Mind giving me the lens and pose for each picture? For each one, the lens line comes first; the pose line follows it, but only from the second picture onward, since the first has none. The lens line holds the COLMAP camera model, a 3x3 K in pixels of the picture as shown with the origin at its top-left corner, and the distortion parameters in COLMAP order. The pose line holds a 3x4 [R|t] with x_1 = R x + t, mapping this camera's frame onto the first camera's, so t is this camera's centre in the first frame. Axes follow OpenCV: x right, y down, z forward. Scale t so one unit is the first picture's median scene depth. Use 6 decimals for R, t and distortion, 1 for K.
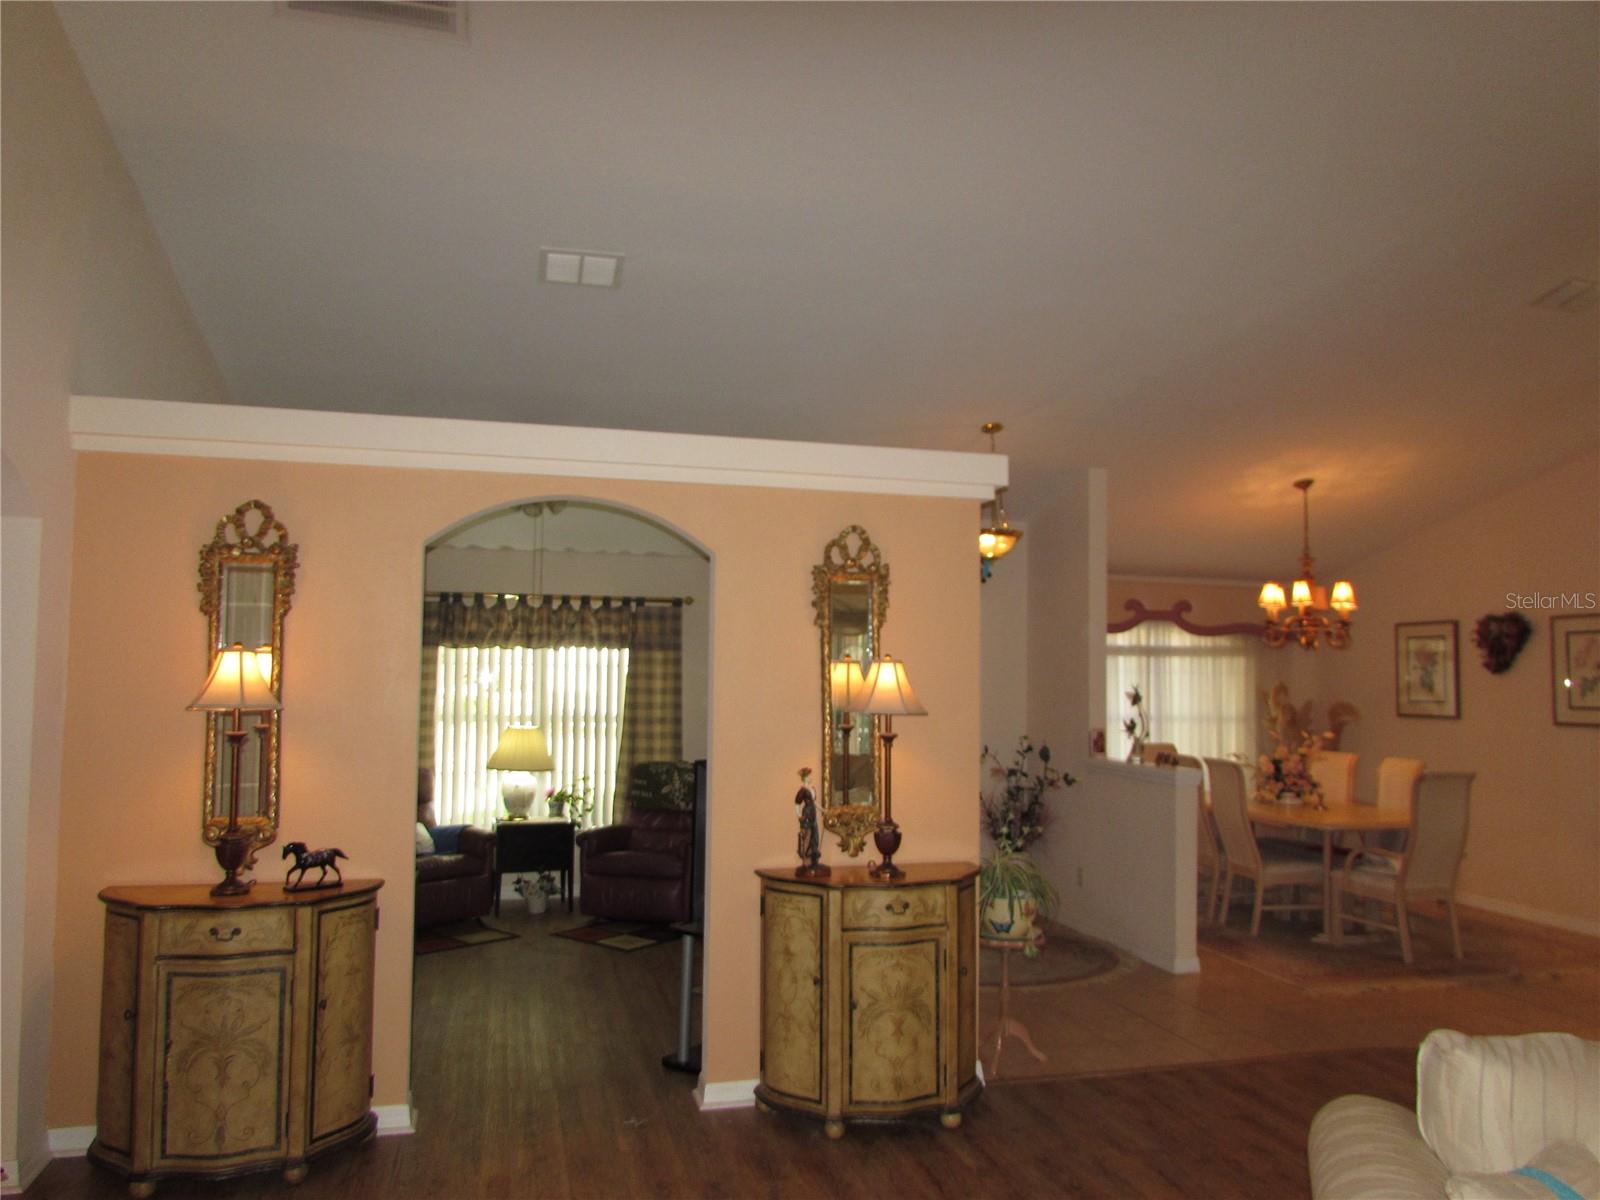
lens RADIAL K [[1134.9, 0, 800.8], [0, 1134.9, 601.0], [0, 0, 1]] dist [-0.038566, 0.020175]
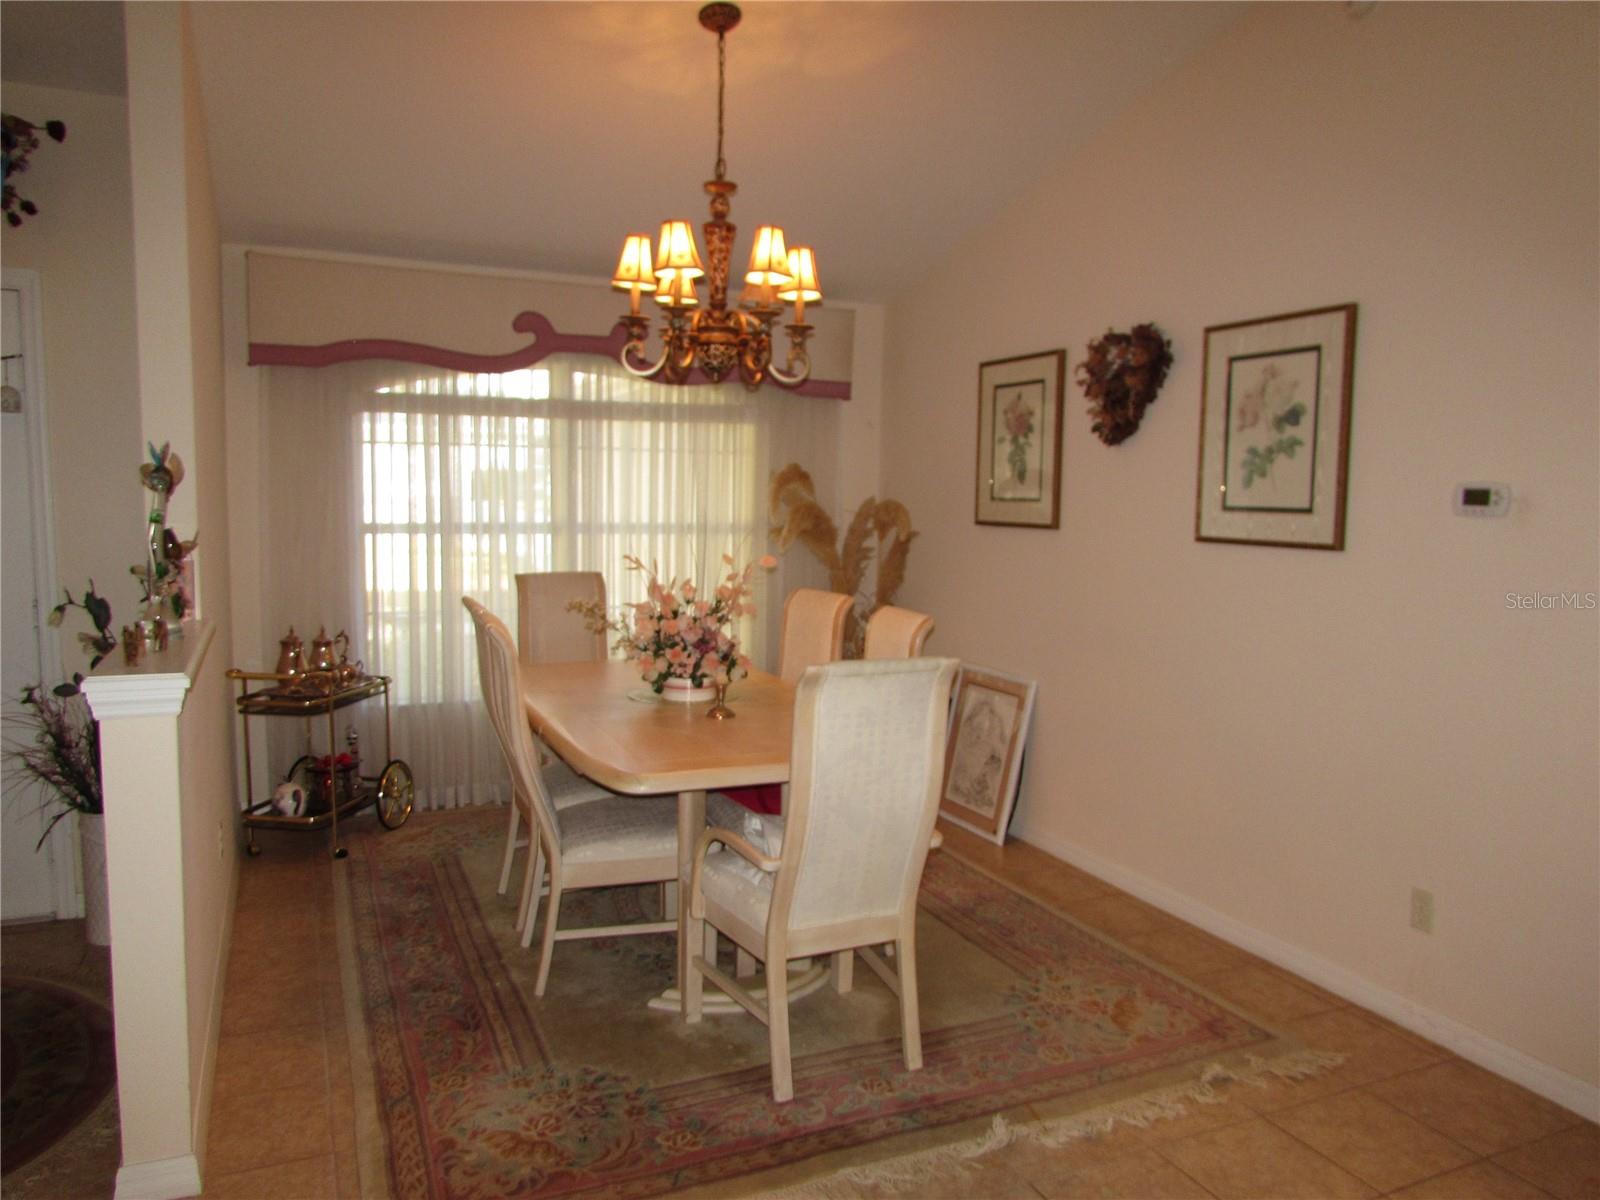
lens RADIAL K [[1134.9, 0, 804.8], [0, 1134.9, 608.3], [0, 0, 1]] dist [-0.038566, 0.020175]
pose [[0.985480, -0.013980, 0.169215, 0.379181], [-0.015471, 0.985065, 0.171487, 0.050653], [-0.169085, -0.171615, 0.970545, 0.484522]]
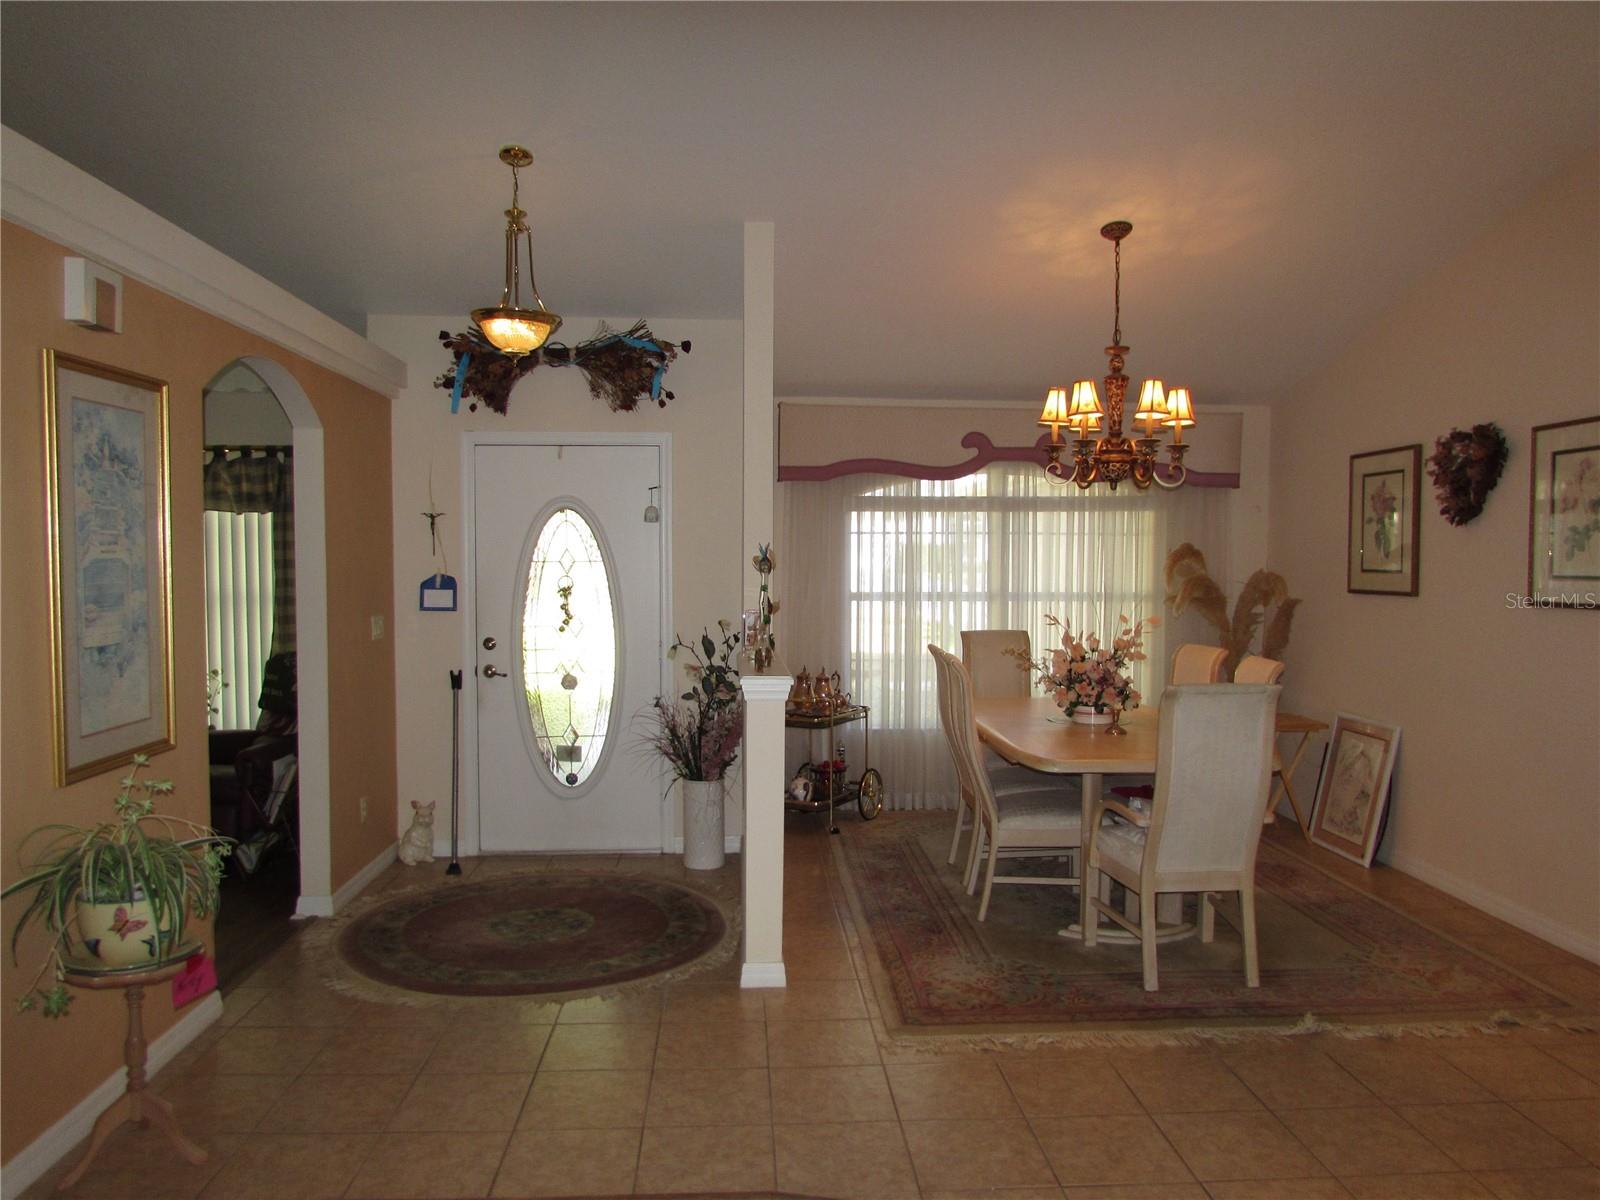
lens RADIAL K [[1134.9, 0, 800.7], [0, 1134.9, 601.2], [0, 0, 1]] dist [-0.038566, 0.020175]
pose [[0.980196, -0.002523, -0.198016, 0.376396], [0.023011, 0.994596, 0.101235, 0.034530], [0.196691, -0.103787, 0.974957, 0.302790]]
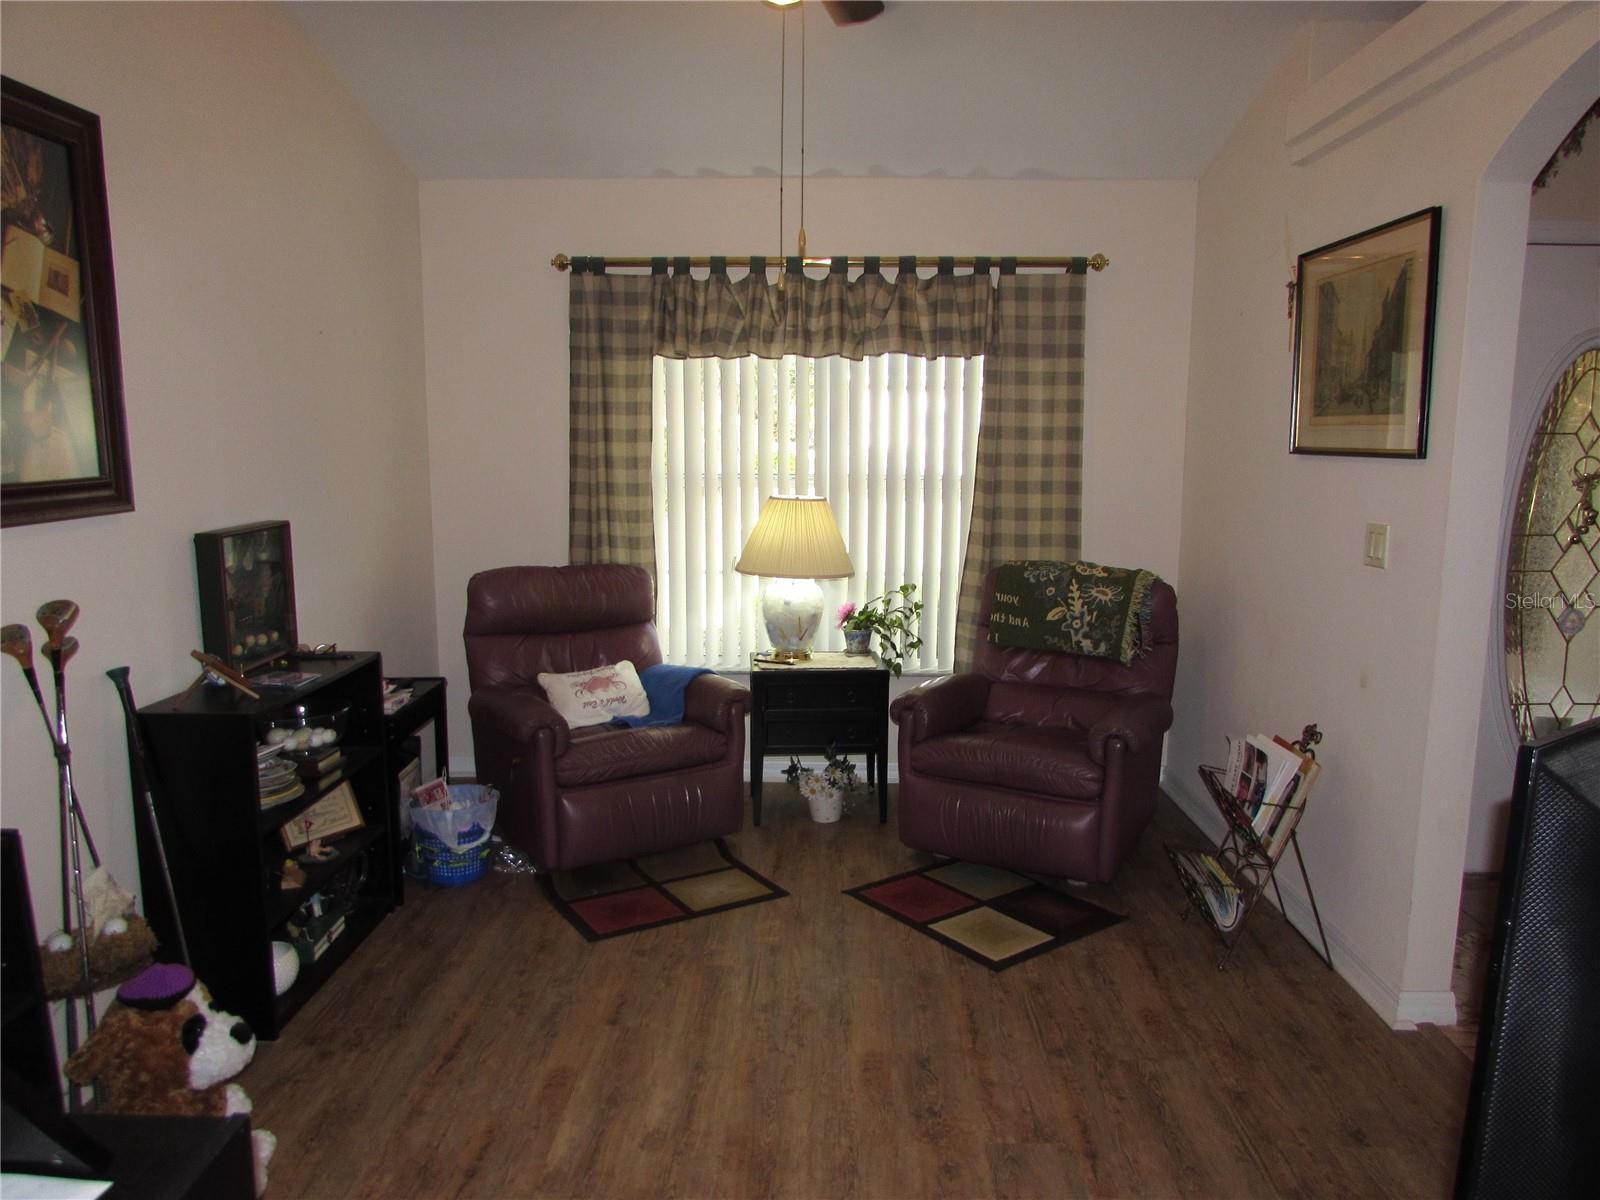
lens RADIAL K [[1134.9, 0, 793.1], [0, 1134.9, 602.2], [0, 0, 1]] dist [-0.038566, 0.020175]
pose [[0.960279, 0.035727, -0.276744, -0.088340], [0.024477, 0.977162, 0.211084, 0.042343], [0.277965, -0.209473, 0.937473, 0.450954]]
